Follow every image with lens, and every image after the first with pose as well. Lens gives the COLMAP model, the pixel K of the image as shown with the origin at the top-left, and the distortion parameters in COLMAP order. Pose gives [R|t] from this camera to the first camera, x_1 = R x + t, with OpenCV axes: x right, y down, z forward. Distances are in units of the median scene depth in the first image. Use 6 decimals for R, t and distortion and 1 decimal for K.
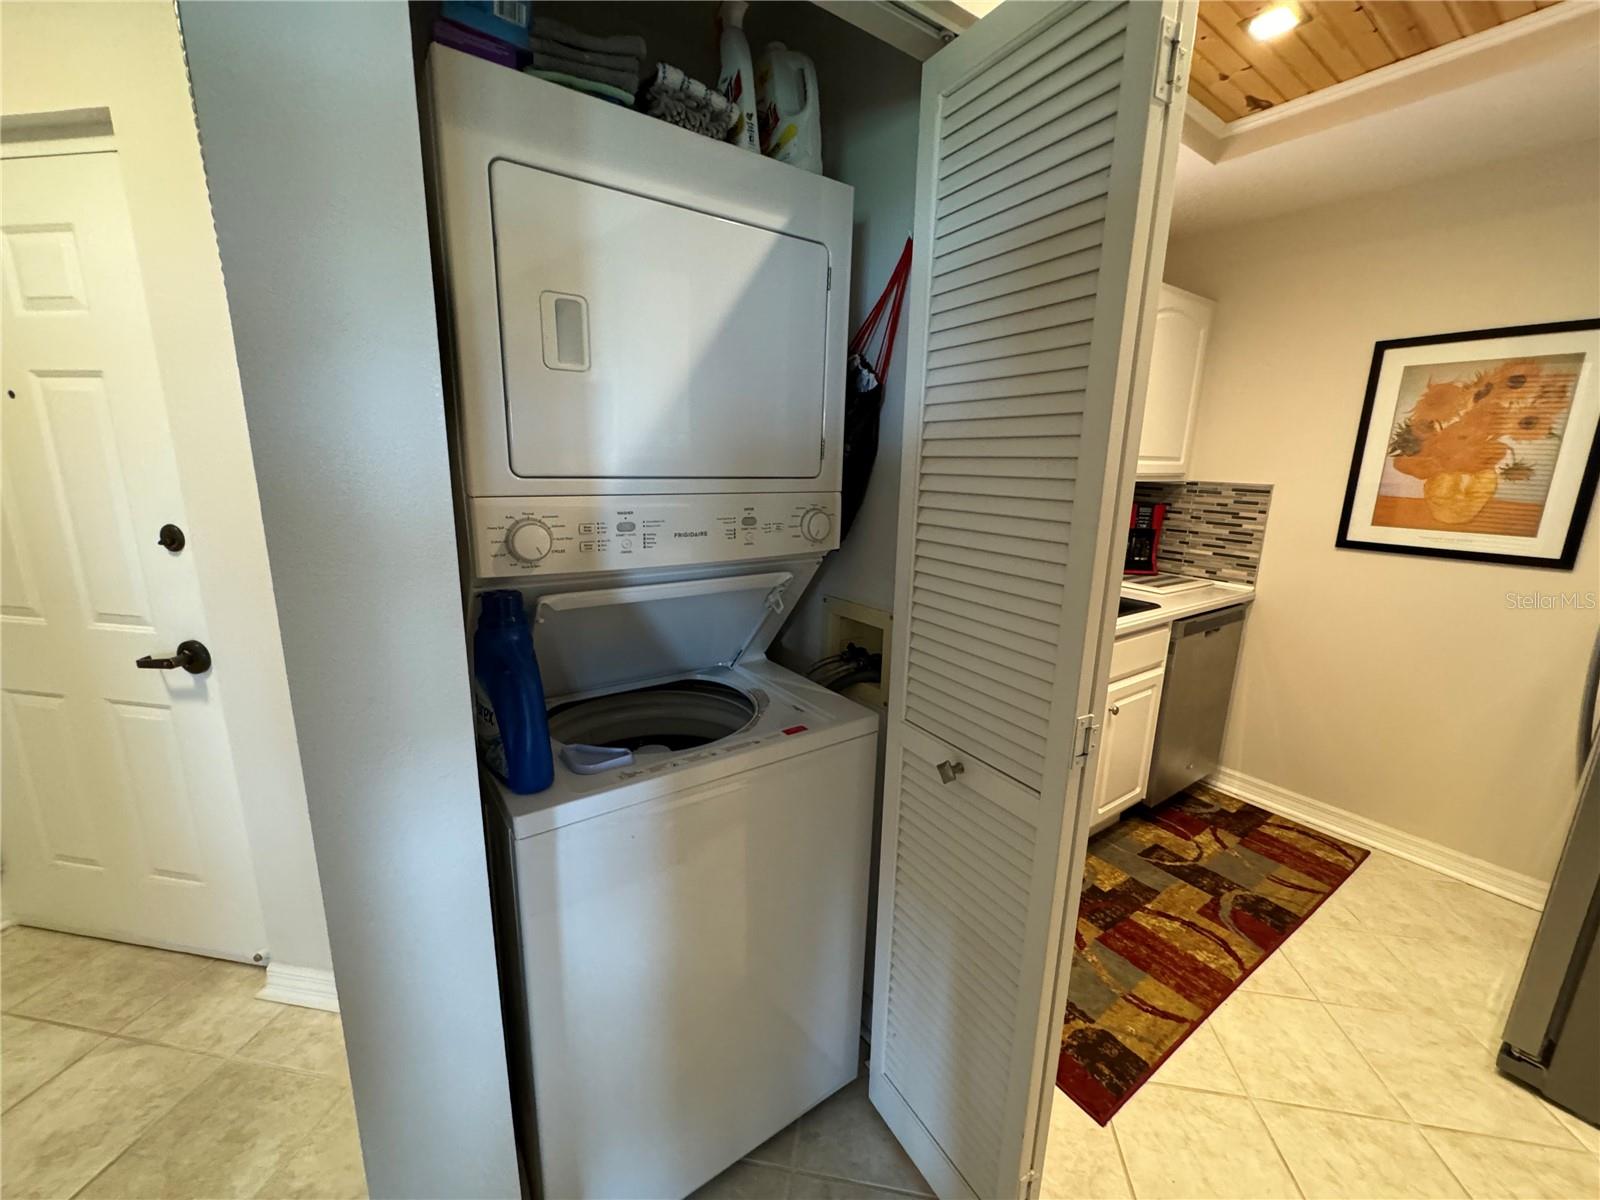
lens RADIAL K [[634.5, 0, 807.5], [0, 634.5, 597.9], [0, 0, 1]] dist [-0.003161, 0.000422]
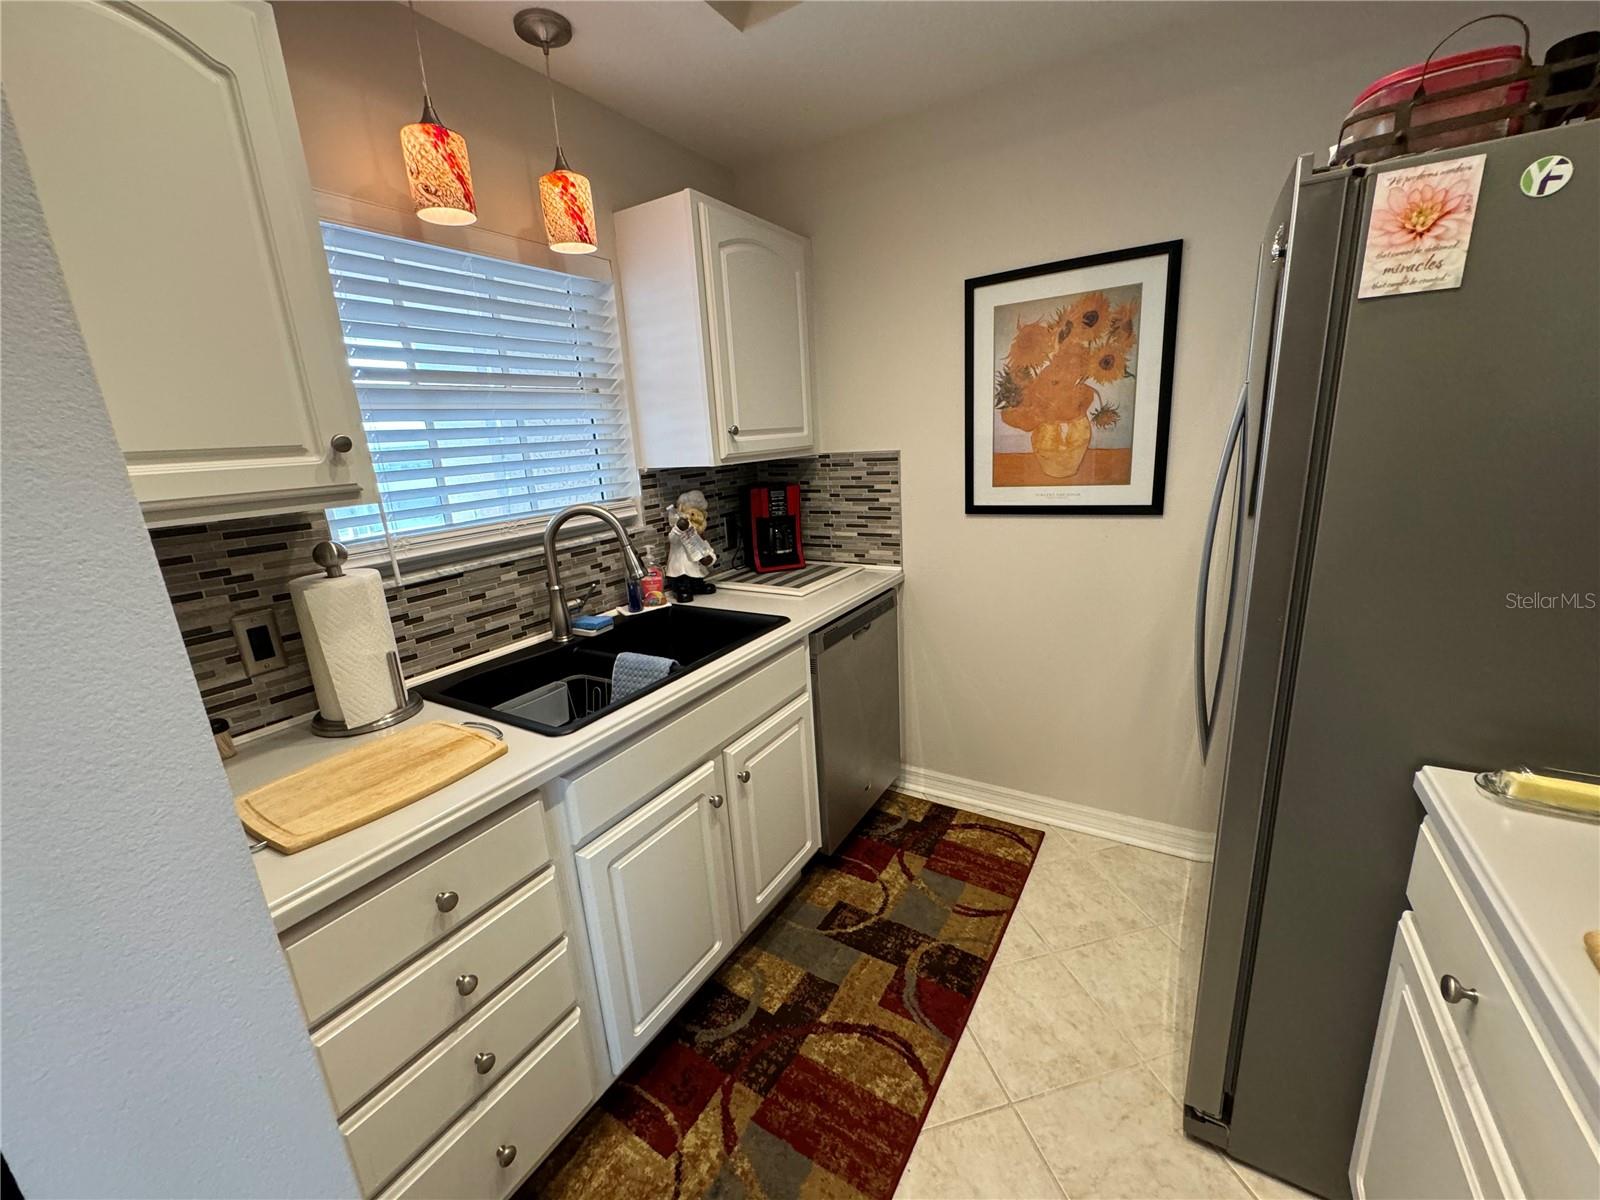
lens RADIAL K [[634.5, 0, 803.9], [0, 634.5, 597.9], [0, 0, 1]] dist [-0.003161, 0.000422]
pose [[0.916837, -0.175655, 0.358545, 0.308396], [0.166134, 0.984428, 0.057460, -0.058662], [-0.363055, 0.006885, 0.931742, 0.270668]]
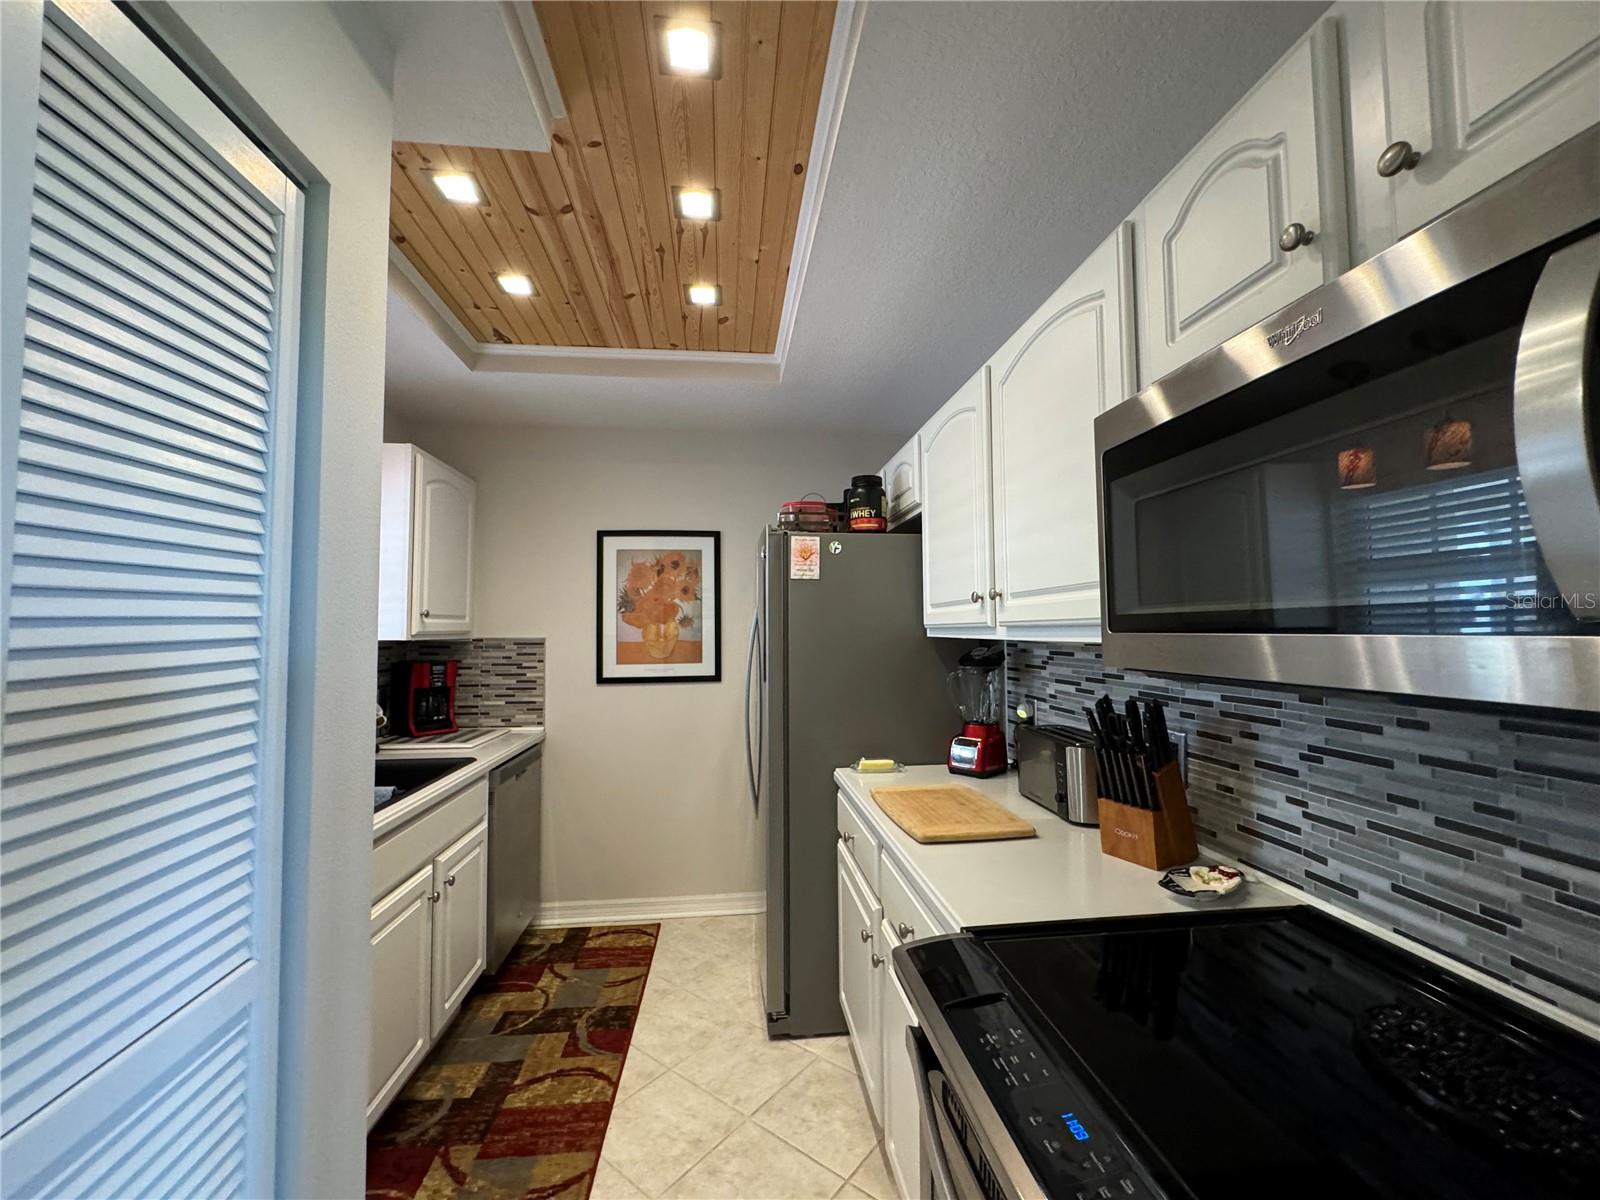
lens RADIAL K [[634.5, 0, 791.1], [0, 634.5, 602.4], [0, 0, 1]] dist [-0.003161, 0.000422]
pose [[0.496966, 0.010149, 0.867711, -0.071692], [0.205640, 0.970072, -0.129123, 0.004534], [-0.843052, 0.242606, 0.480006, 0.039010]]
